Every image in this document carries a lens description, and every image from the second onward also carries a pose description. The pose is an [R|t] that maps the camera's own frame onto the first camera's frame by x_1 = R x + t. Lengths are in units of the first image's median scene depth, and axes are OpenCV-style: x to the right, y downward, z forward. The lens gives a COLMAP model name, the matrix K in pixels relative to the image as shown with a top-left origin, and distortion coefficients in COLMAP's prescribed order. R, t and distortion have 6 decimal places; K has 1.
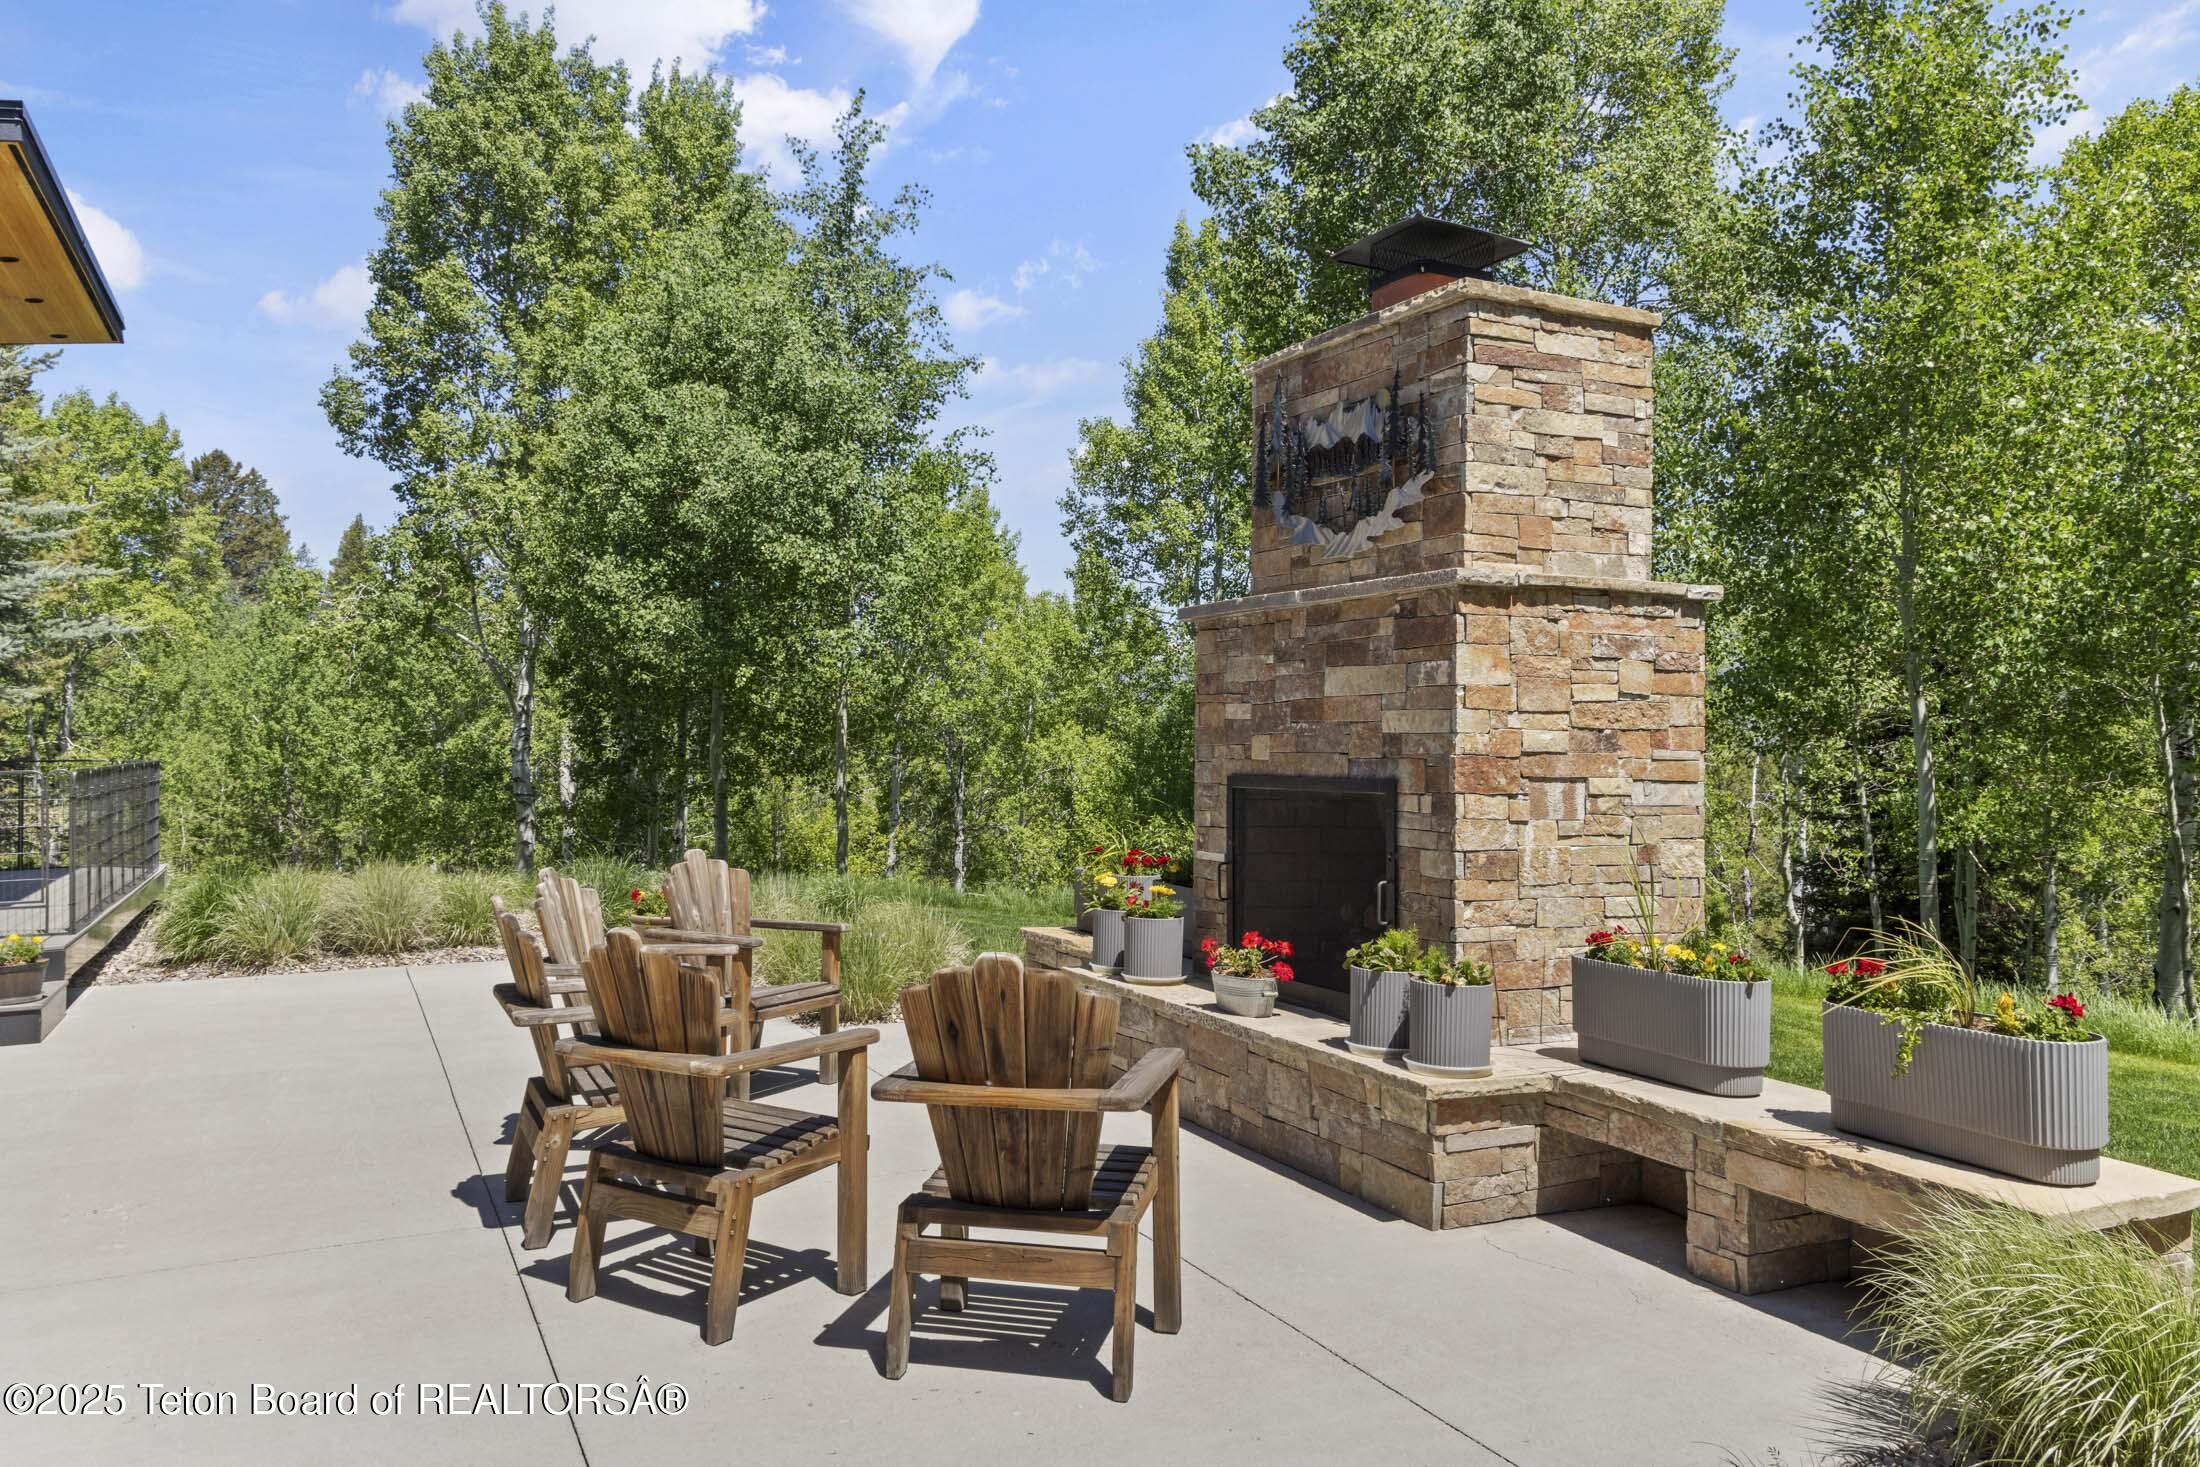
lens RADIAL K [[1499.3, 0, 1210.1], [0, 1499.3, 703.7], [0, 0, 1]] dist [0.022902, -0.001068]
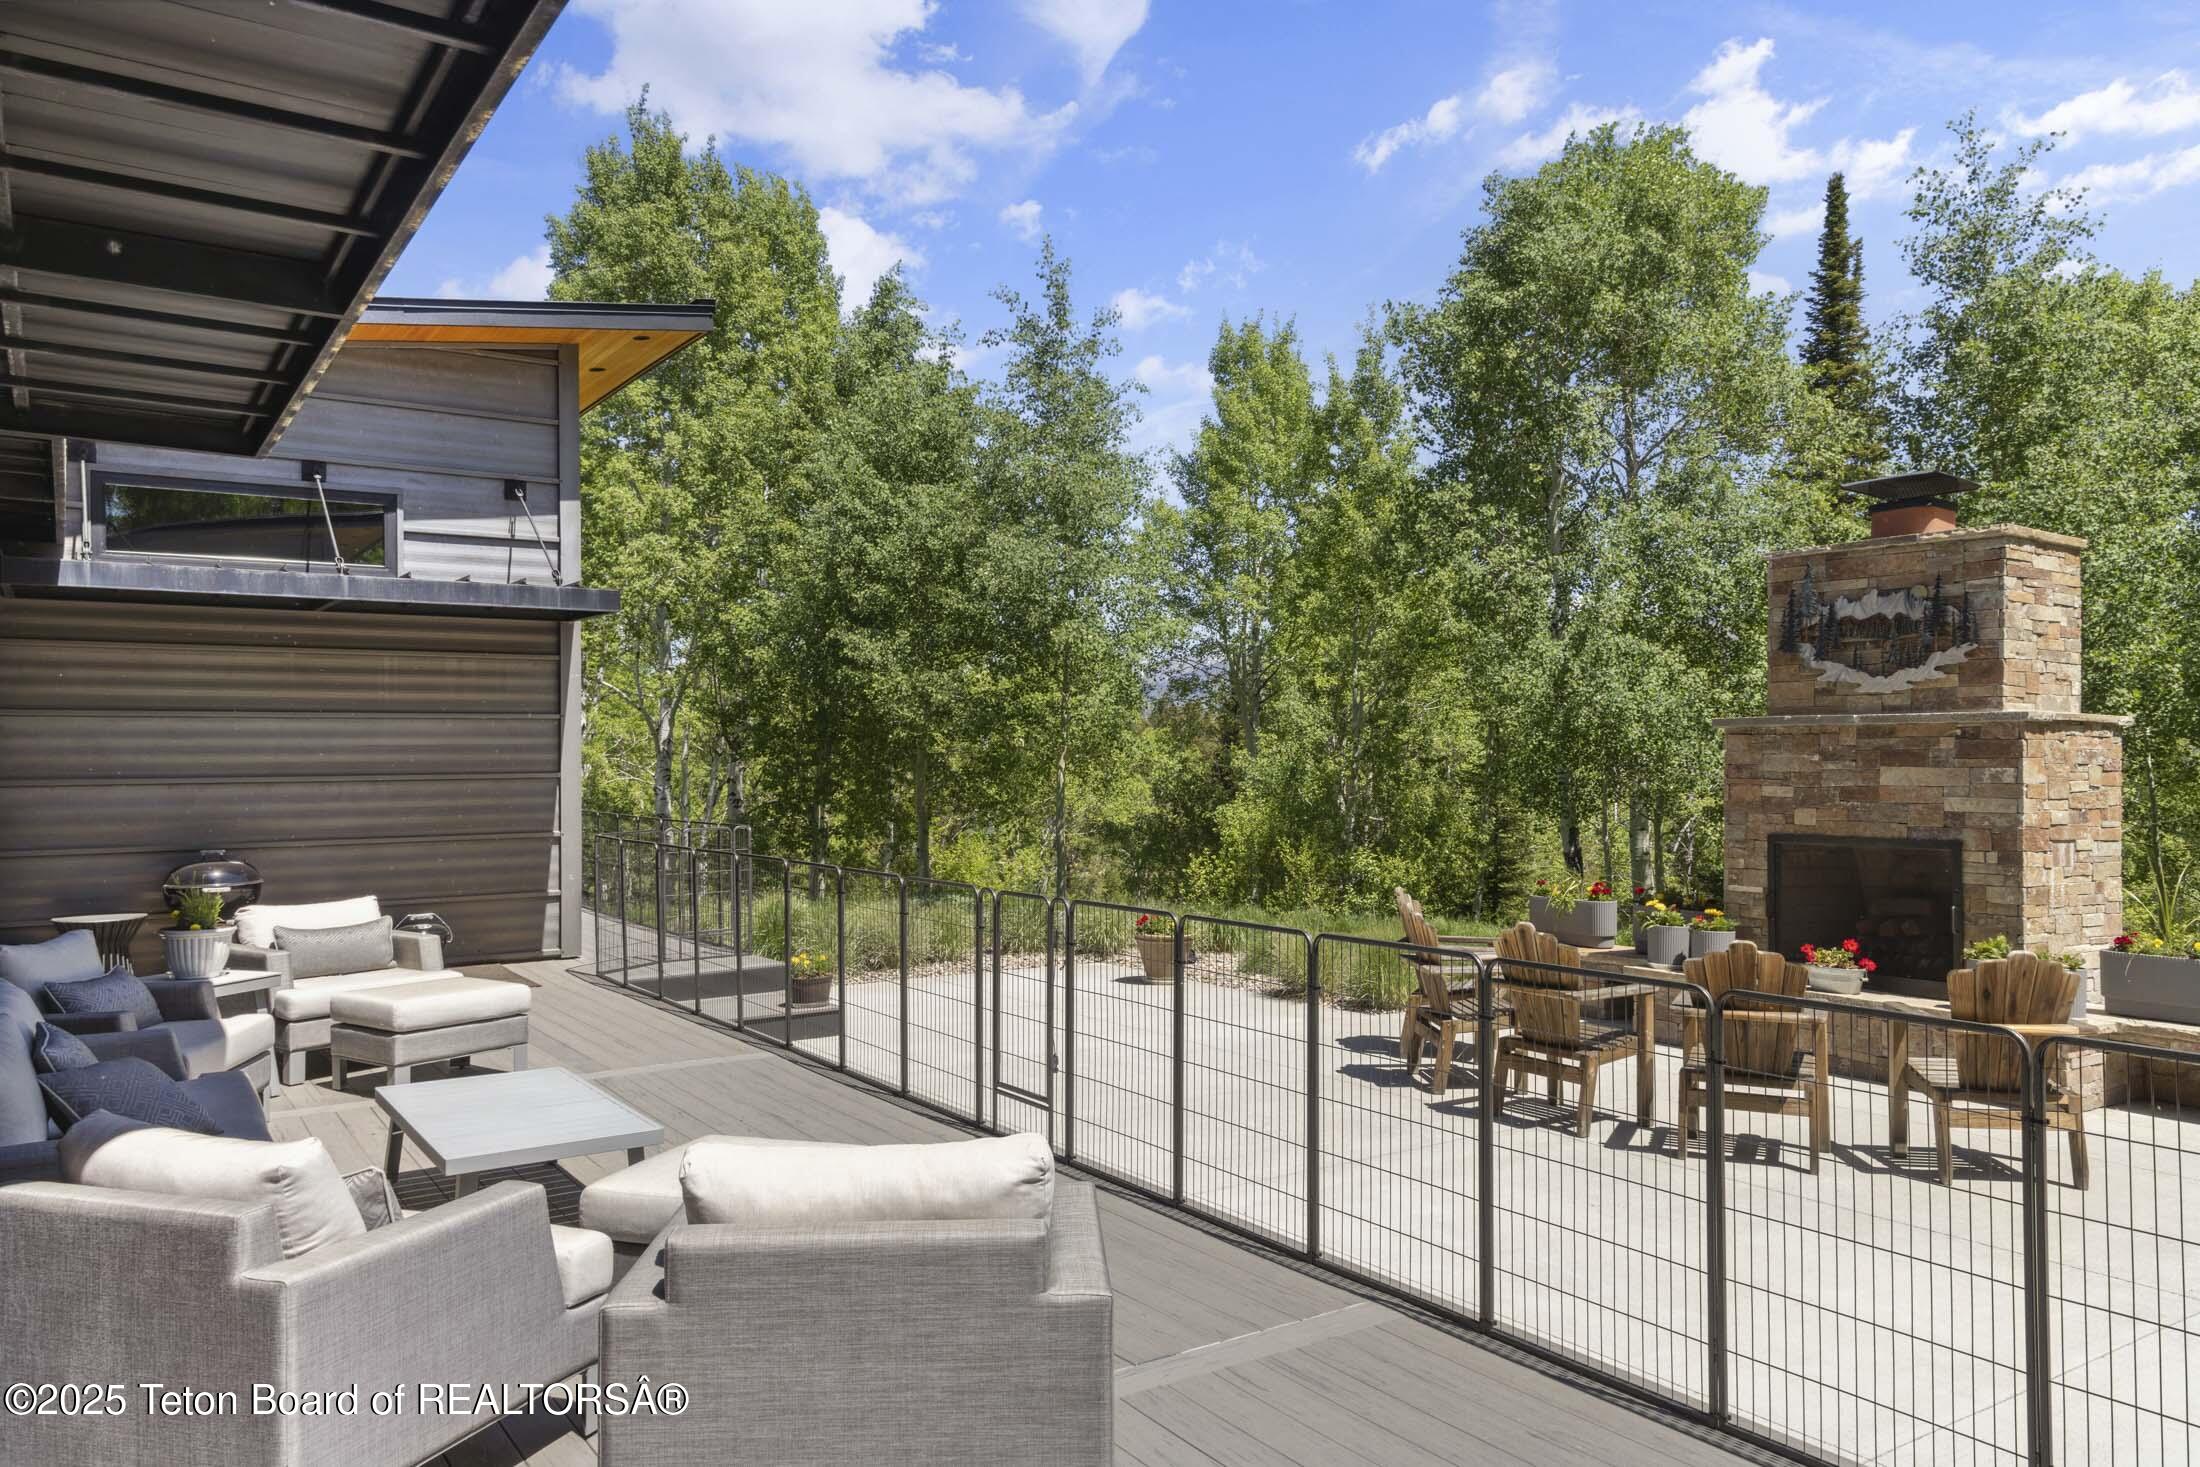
lens RADIAL K [[1499.3, 0, 1092.1], [0, 1499.3, 738.0], [0, 0, 1]] dist [0.022902, -0.001068]
pose [[0.990705, 0.003020, 0.135995, -0.970750], [-0.004451, 0.999938, 0.010225, -0.068283], [-0.135956, -0.010735, 0.990657, -0.432235]]
